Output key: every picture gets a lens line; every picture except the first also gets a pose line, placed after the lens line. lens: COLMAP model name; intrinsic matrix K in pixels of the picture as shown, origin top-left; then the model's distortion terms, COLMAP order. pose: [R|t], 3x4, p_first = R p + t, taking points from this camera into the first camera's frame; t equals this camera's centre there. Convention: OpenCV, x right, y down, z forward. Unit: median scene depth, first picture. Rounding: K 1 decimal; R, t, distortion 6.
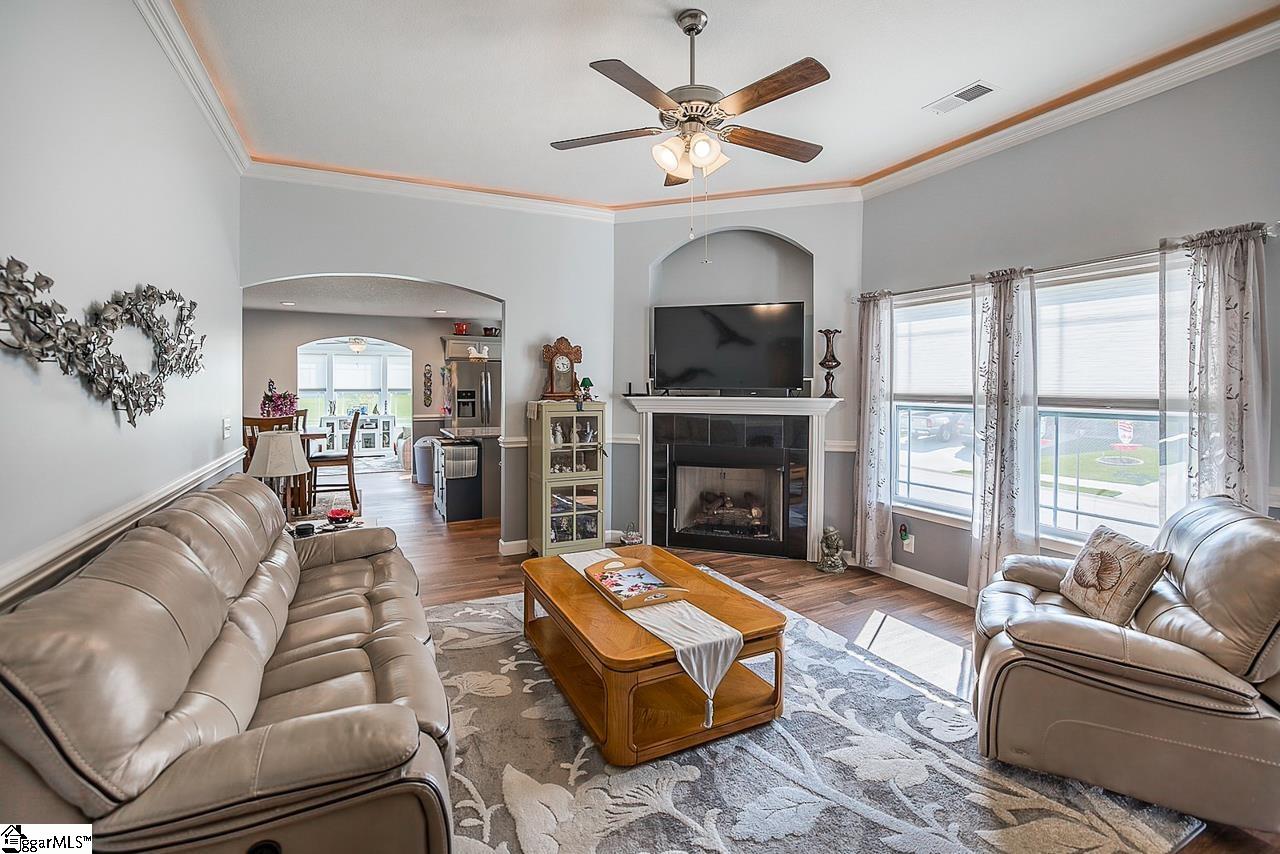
lens RADIAL K [[555.4, 0, 614.3], [0, 555.4, 388.9], [0, 0, 1]] dist [-0.033530, 0.010936]
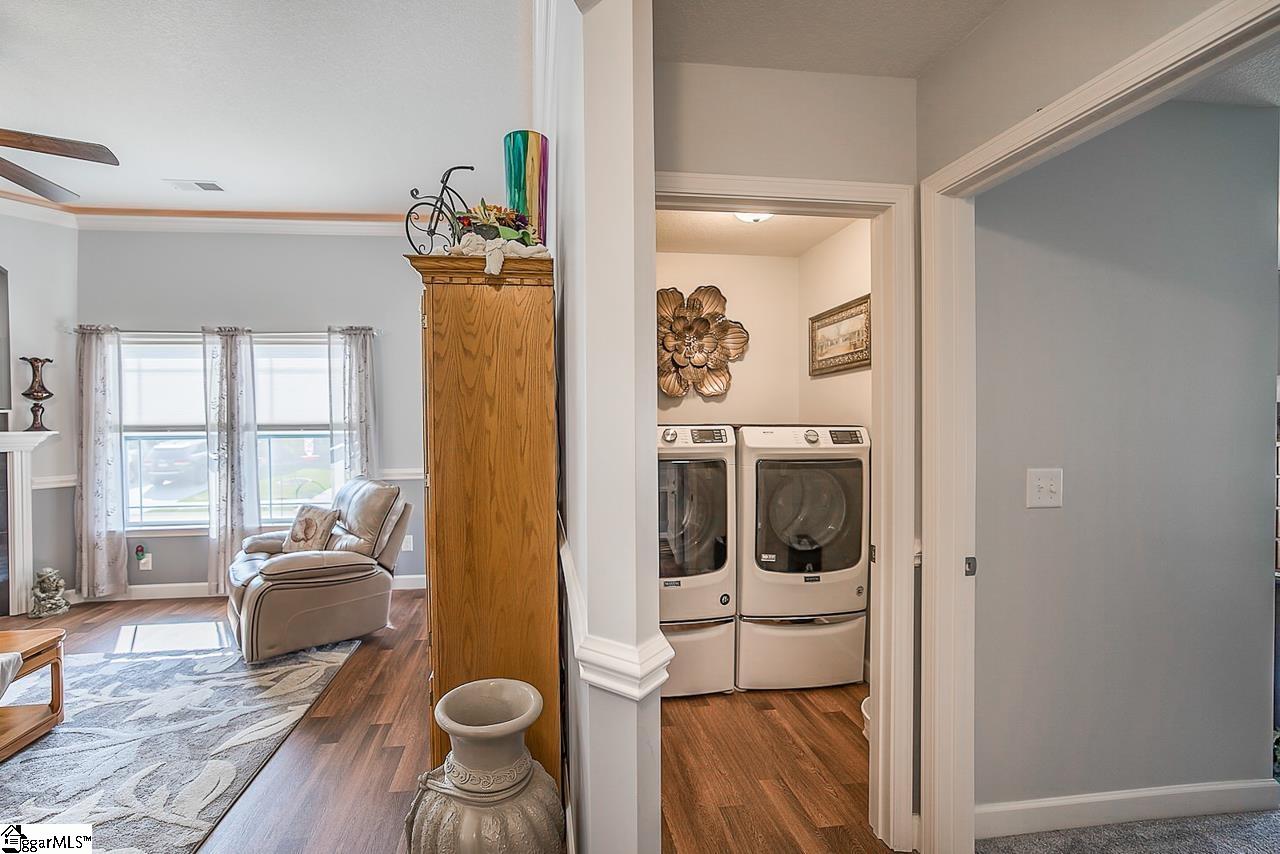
lens RADIAL K [[551.0, 0, 640.0], [0, 551.0, 427.0], [0, 0, 1]] dist [-0.048868, 0.016995]
pose [[0.243242, -0.021071, 0.969737, -0.303823], [0.017267, 0.999700, 0.017391, 0.014550], [-0.969812, 0.012515, 0.243533, -0.260982]]
